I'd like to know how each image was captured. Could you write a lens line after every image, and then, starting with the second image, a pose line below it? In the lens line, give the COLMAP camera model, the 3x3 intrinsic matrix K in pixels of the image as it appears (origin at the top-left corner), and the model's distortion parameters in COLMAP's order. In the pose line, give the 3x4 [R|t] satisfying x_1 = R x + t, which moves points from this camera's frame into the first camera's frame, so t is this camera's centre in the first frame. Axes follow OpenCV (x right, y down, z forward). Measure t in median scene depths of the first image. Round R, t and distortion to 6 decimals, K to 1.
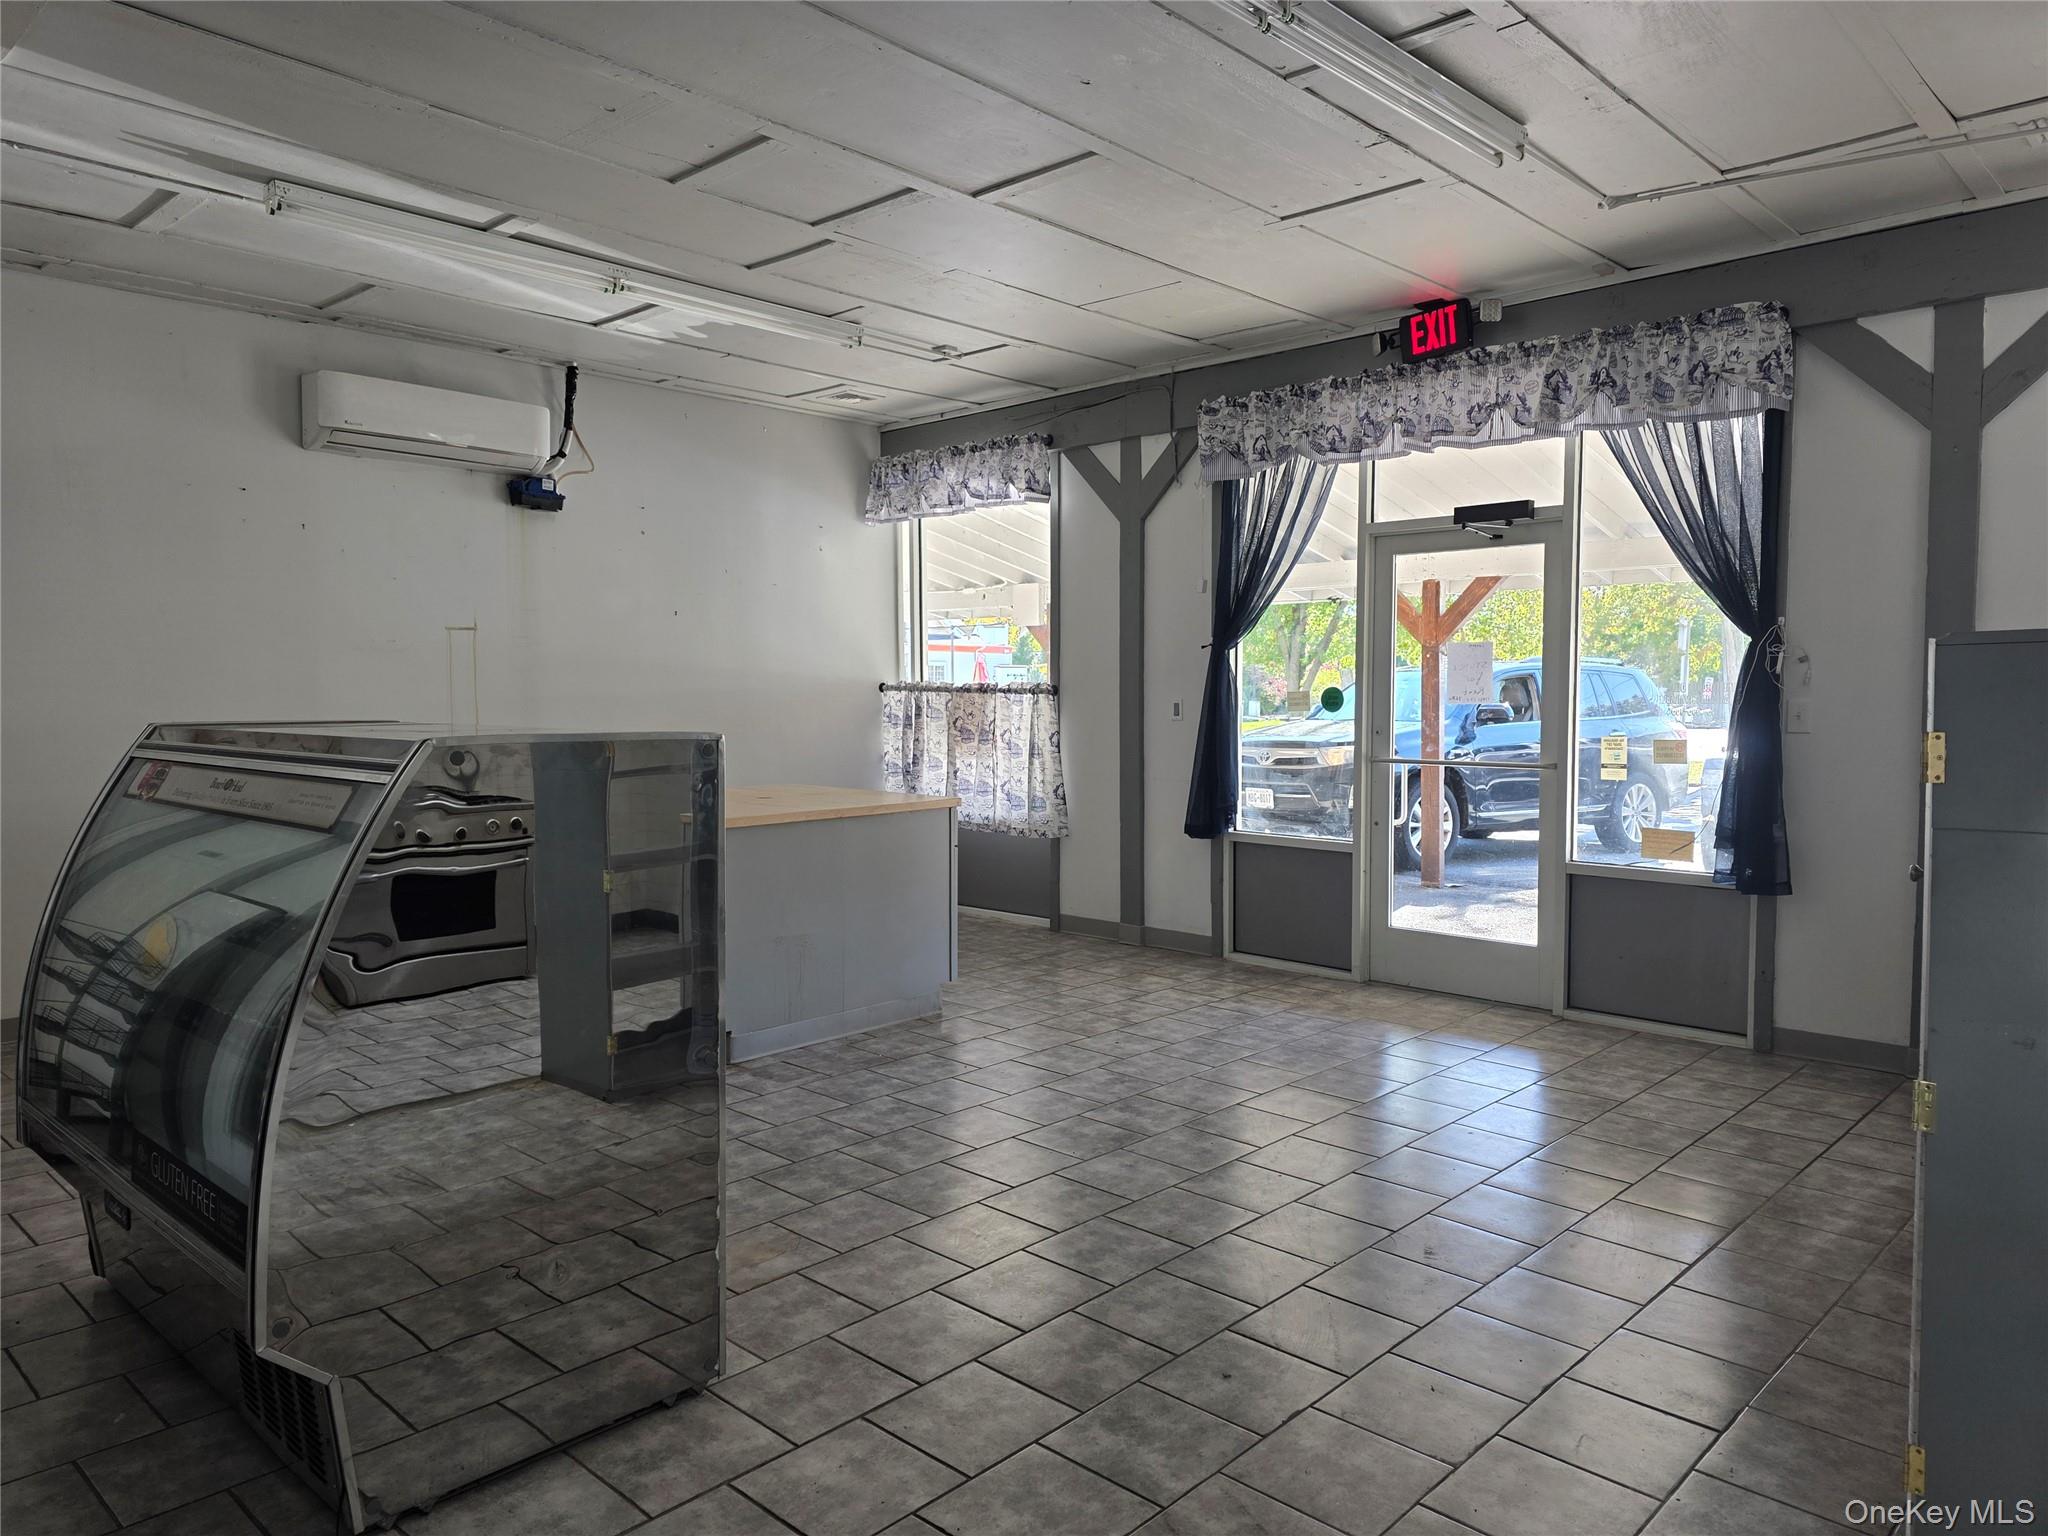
lens RADIAL K [[1353.9, 0, 1021.1], [0, 1353.9, 763.0], [0, 0, 1]] dist [0.064257, -0.062844]
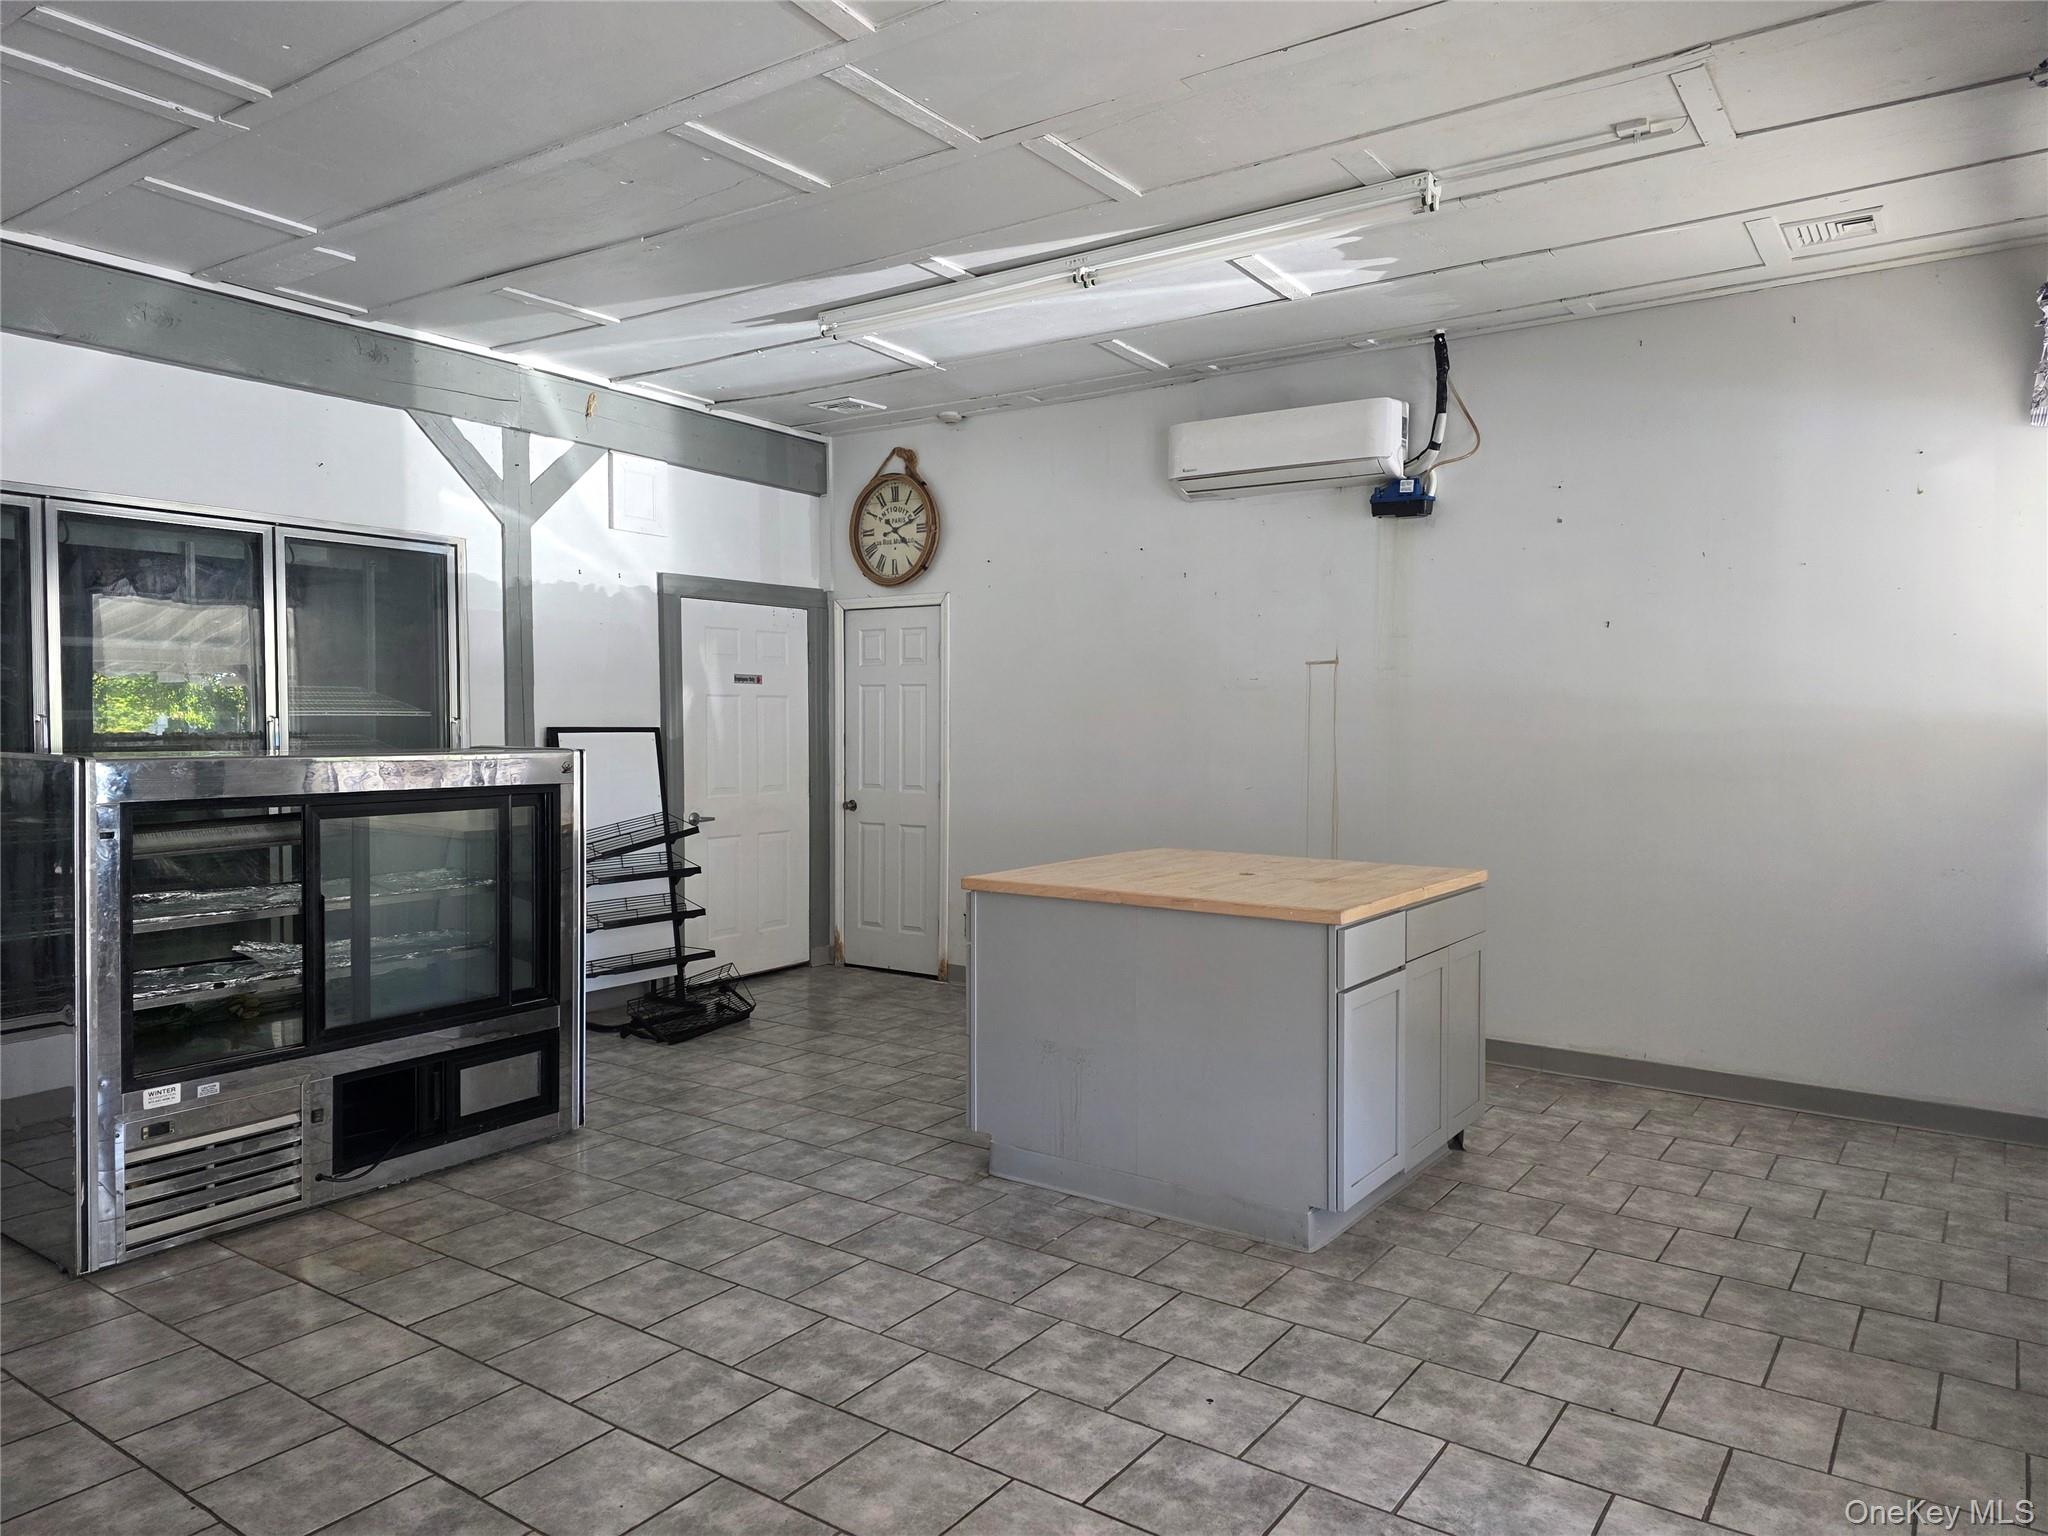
lens RADIAL K [[1353.9, 0, 1021.1], [0, 1353.9, 763.0], [0, 0, 1]] dist [0.064257, -0.062844]
pose [[0.142545, 0.039934, -0.988982, 0.523561], [-0.050847, 0.998162, 0.032976, -0.055476], [0.988481, 0.045587, 0.144313, 0.737977]]
